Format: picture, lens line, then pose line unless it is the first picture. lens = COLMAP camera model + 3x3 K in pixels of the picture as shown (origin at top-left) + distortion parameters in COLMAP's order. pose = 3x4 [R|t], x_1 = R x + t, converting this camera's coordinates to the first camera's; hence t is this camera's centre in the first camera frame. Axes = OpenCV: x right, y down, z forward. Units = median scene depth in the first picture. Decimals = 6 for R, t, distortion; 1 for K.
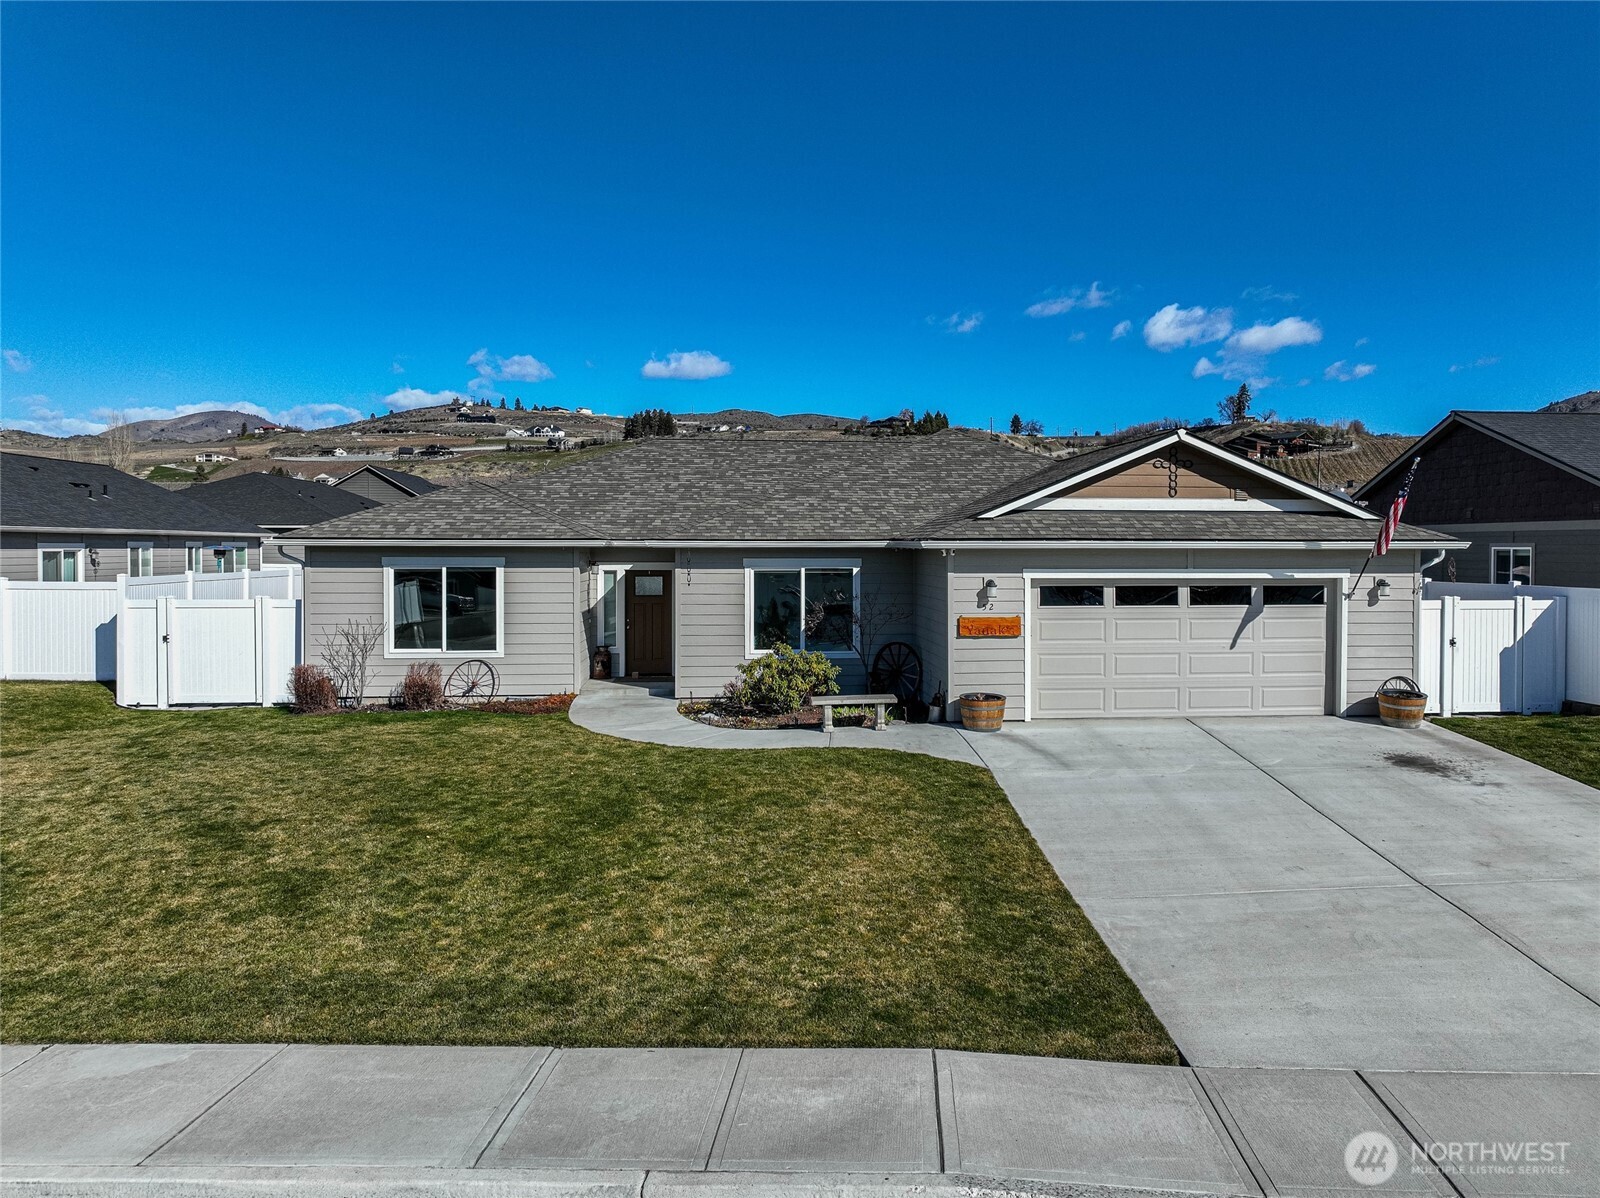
lens RADIAL K [[1136.7, 0, 863.0], [0, 1136.7, 593.0], [0, 0, 1]] dist [0.007983, -0.002735]
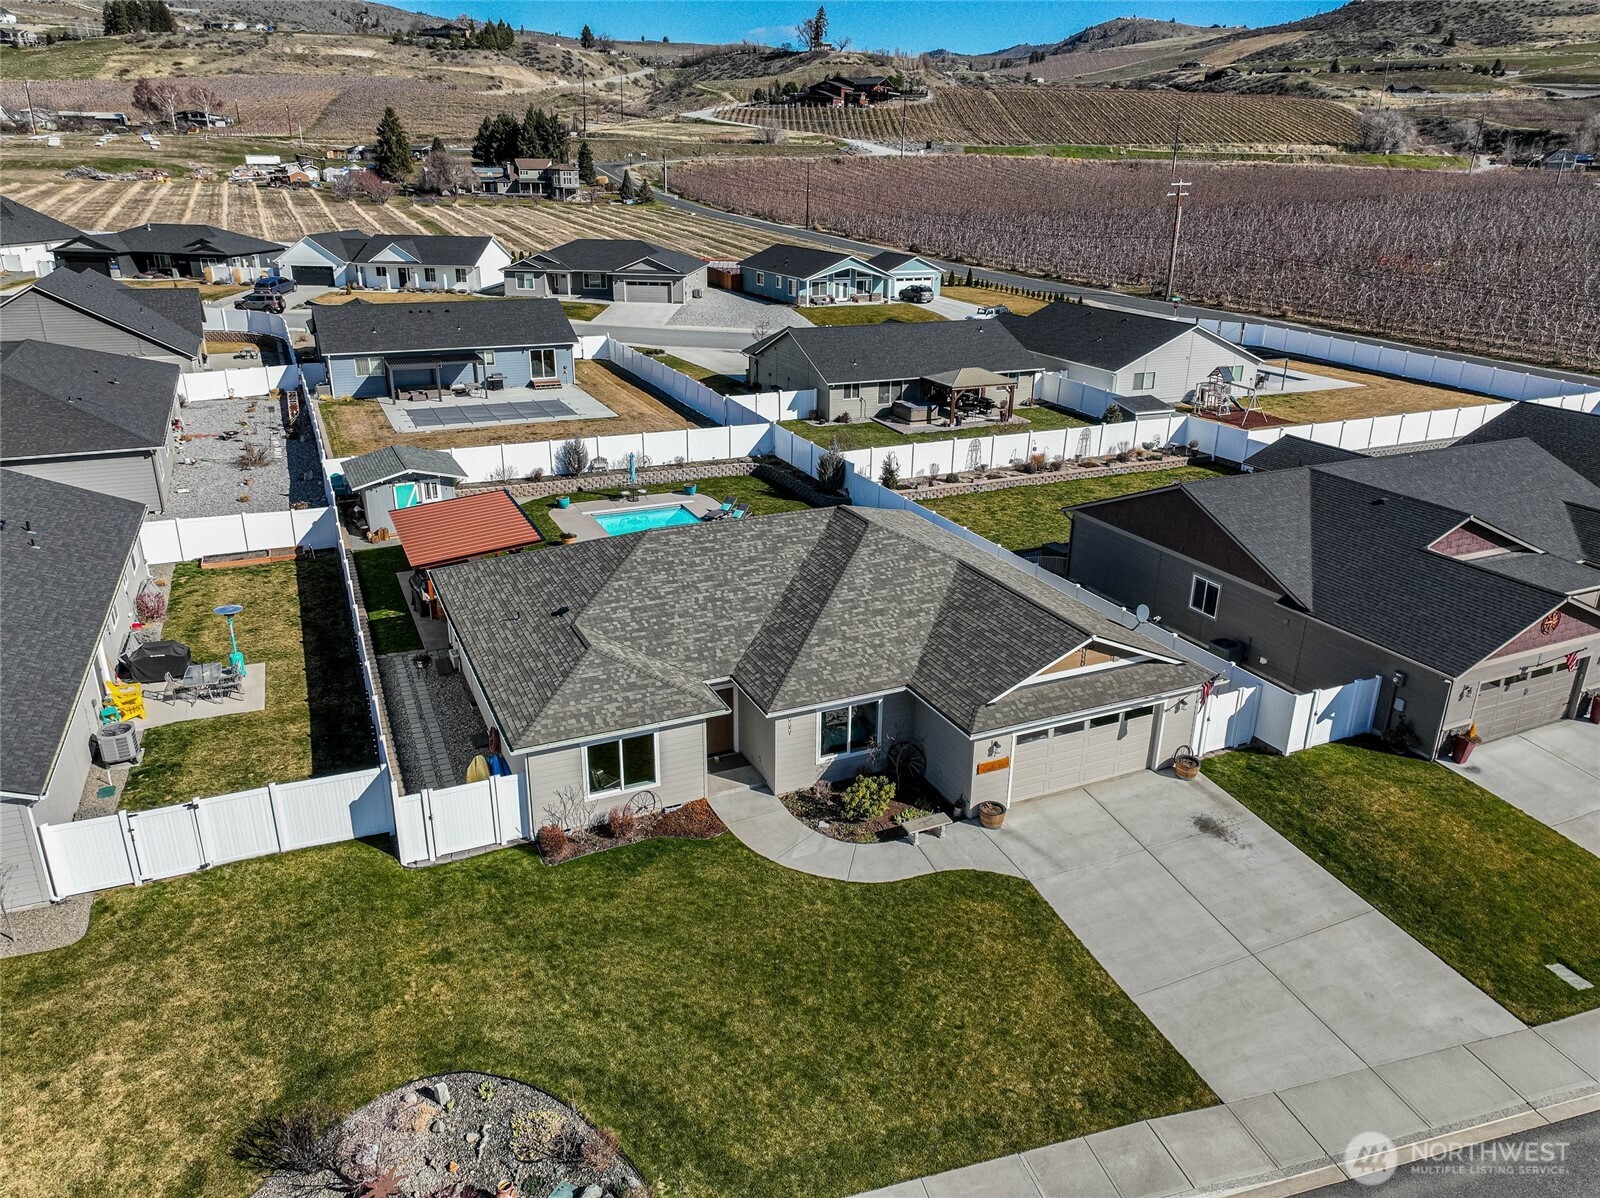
lens RADIAL K [[1125.1, 0, 801.9], [0, 1125.1, 590.8], [0, 0, 1]] dist [0.008235, 0.002766]
pose [[0.946180, -0.102817, 0.306876, -0.589064], [-0.006090, 0.942372, 0.334513, -0.704258], [-0.323585, -0.318378, 0.891026, -0.304631]]
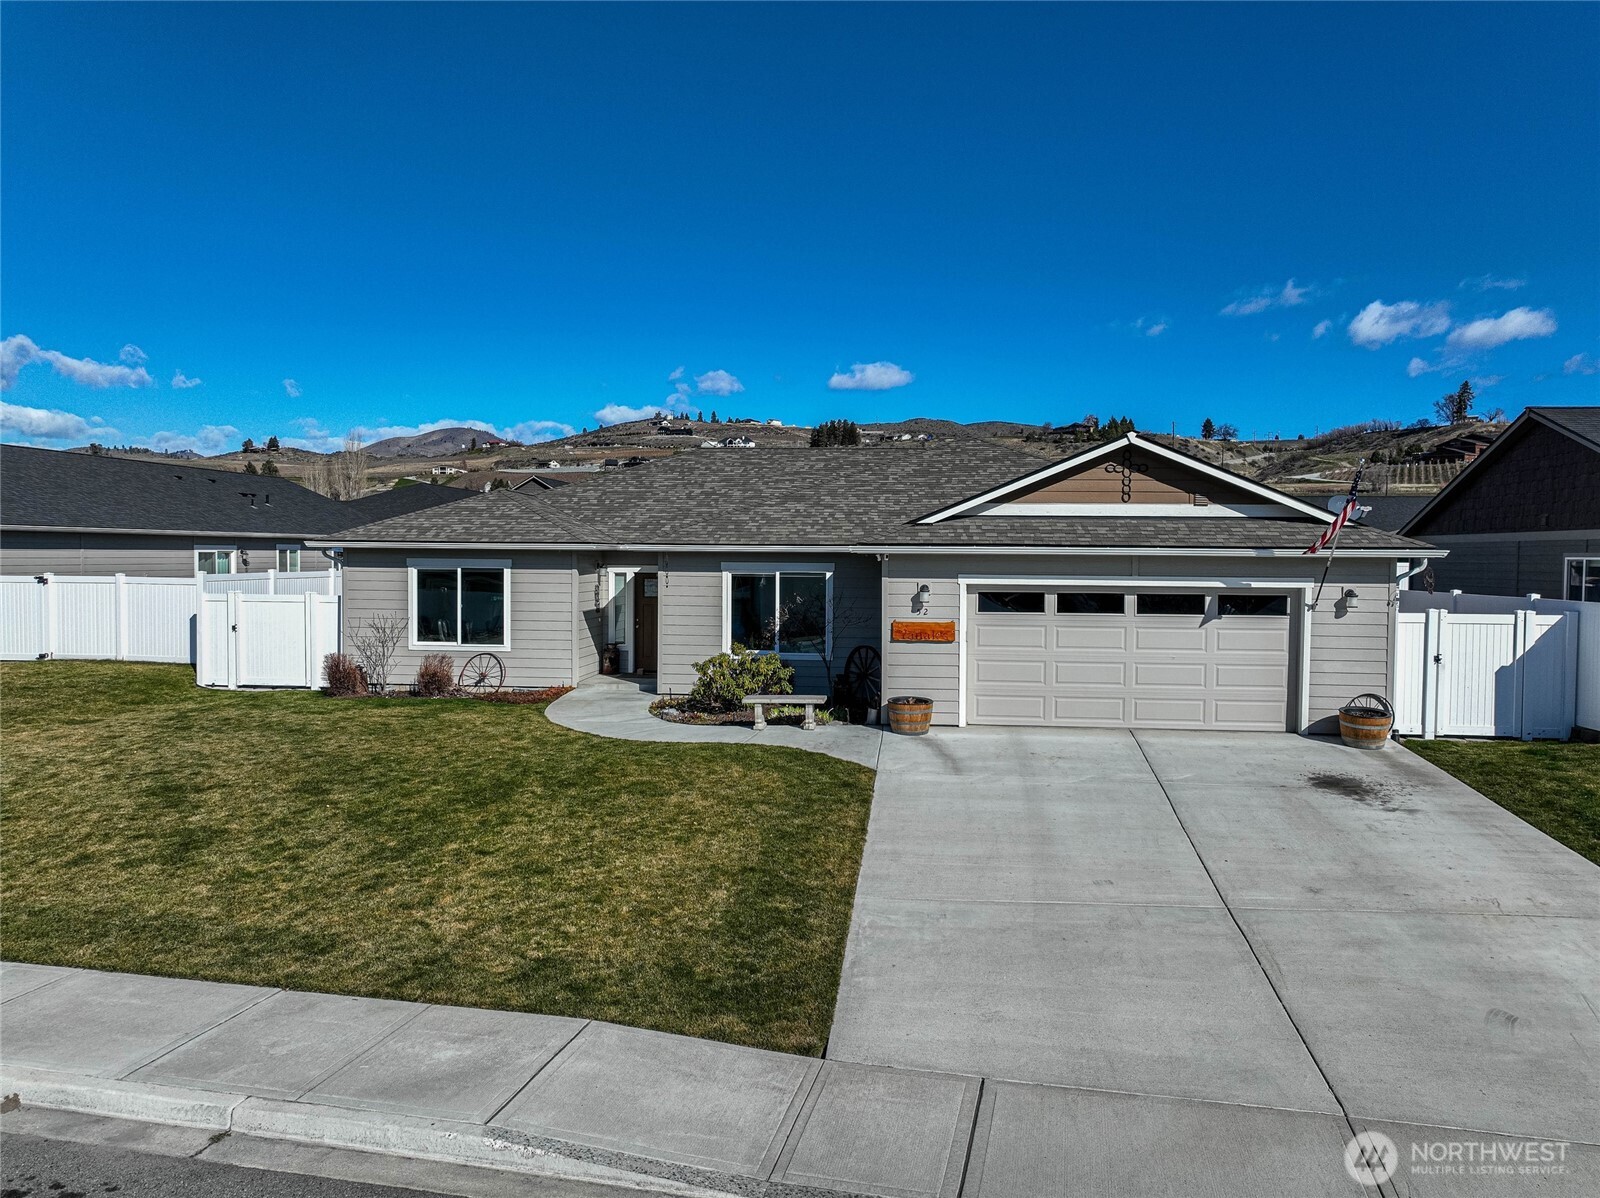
lens RADIAL K [[1125.6, 0, 828.5], [0, 1125.6, 603.0], [0, 0, 1]] dist [-0.000192, 0.011092]
pose [[0.980366, 0.015343, -0.196588, 0.200707], [-0.014833, 0.999882, 0.004063, 0.001418], [0.196627, -0.001067, 0.980478, 0.005058]]
